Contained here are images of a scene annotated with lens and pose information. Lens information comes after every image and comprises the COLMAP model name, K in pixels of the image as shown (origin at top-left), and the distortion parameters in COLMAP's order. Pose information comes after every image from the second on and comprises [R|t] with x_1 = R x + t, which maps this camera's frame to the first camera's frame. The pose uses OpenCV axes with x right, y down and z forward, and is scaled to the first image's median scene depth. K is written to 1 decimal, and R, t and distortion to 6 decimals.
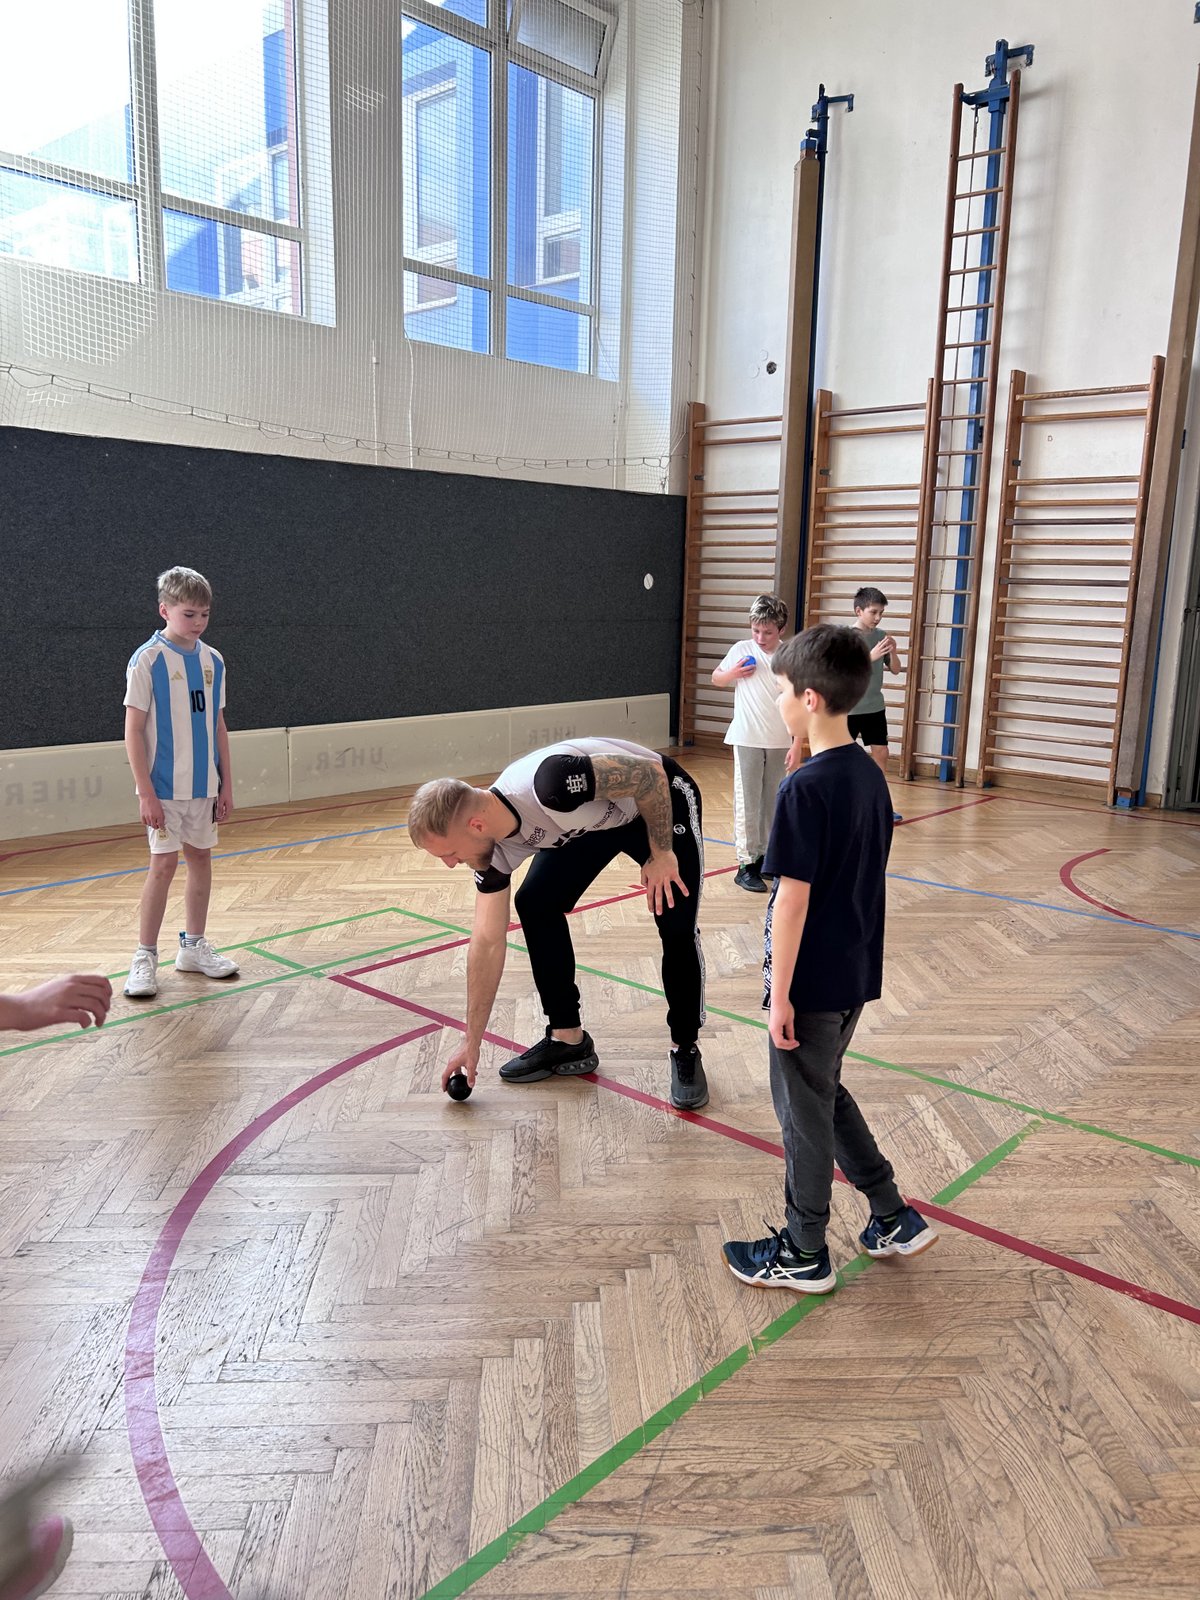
lens RADIAL K [[1205.5, 0, 605.3], [0, 1205.5, 783.9], [0, 0, 1]] dist [0.057572, -0.048043]
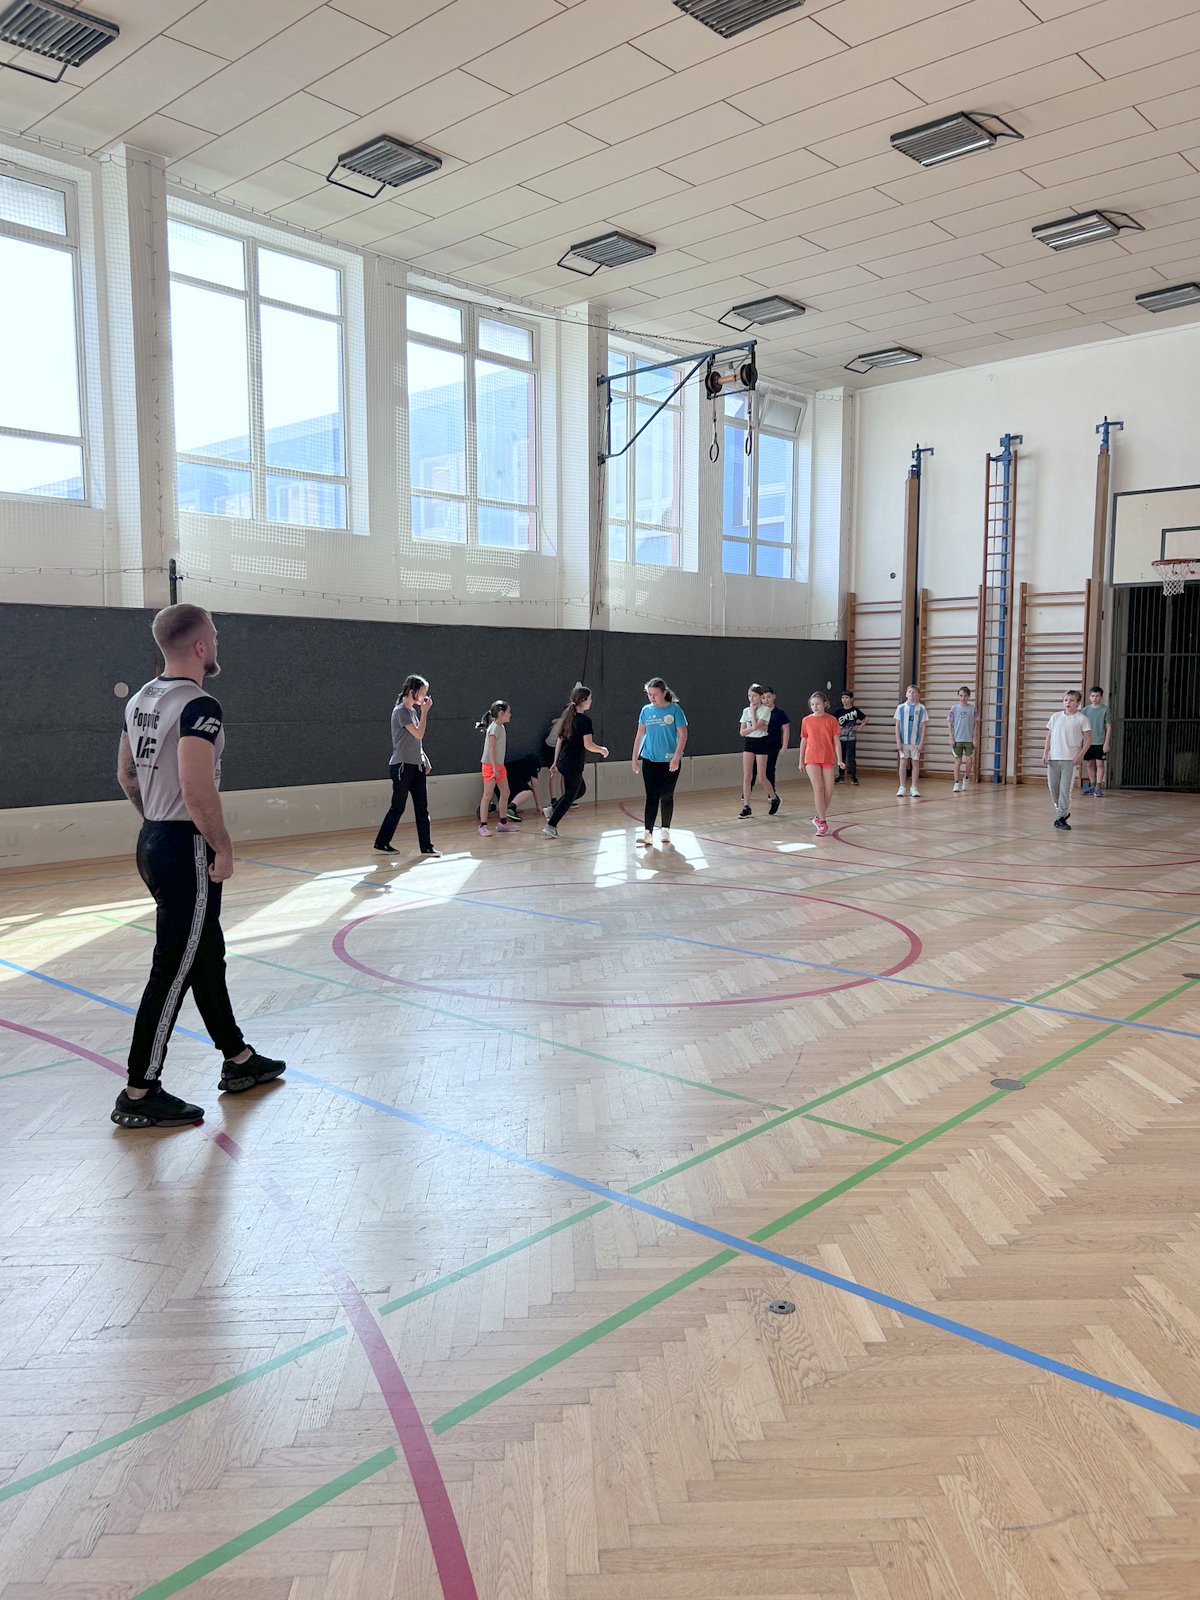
lens RADIAL K [[1205.5, 0, 598.0], [0, 1205.5, 791.7], [0, 0, 1]] dist [0.057572, -0.048043]
pose [[0.999692, -0.023984, -0.006433, -0.381963], [0.023389, 0.996479, -0.080516, 0.168077], [0.008342, 0.080341, 0.996733, -1.044971]]
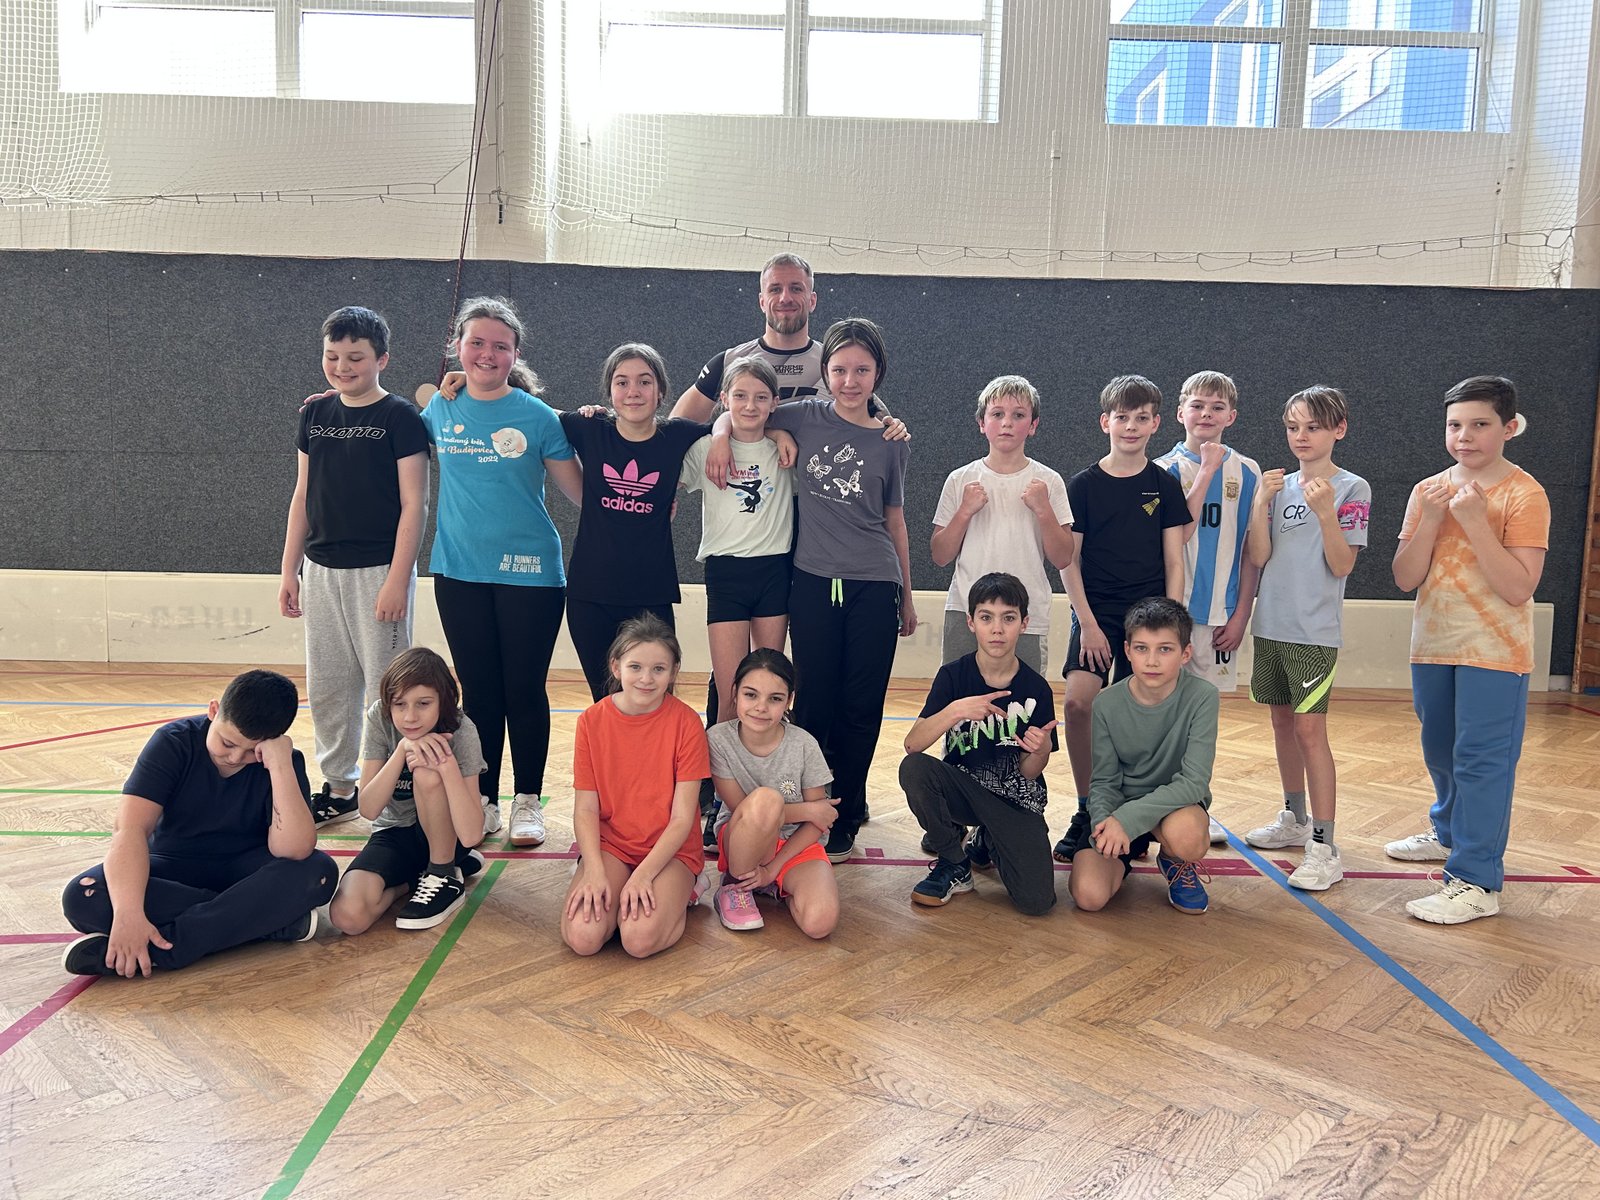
lens RADIAL K [[1205.5, 0, 783.0], [0, 1205.5, 579.9], [0, 0, 1]] dist [0.057572, -0.048043]
pose [[0.686352, 0.069245, -0.723965, 0.296295], [-0.133302, 0.990571, -0.031632, -0.018422], [0.714948, 0.118216, 0.689111, 0.351719]]
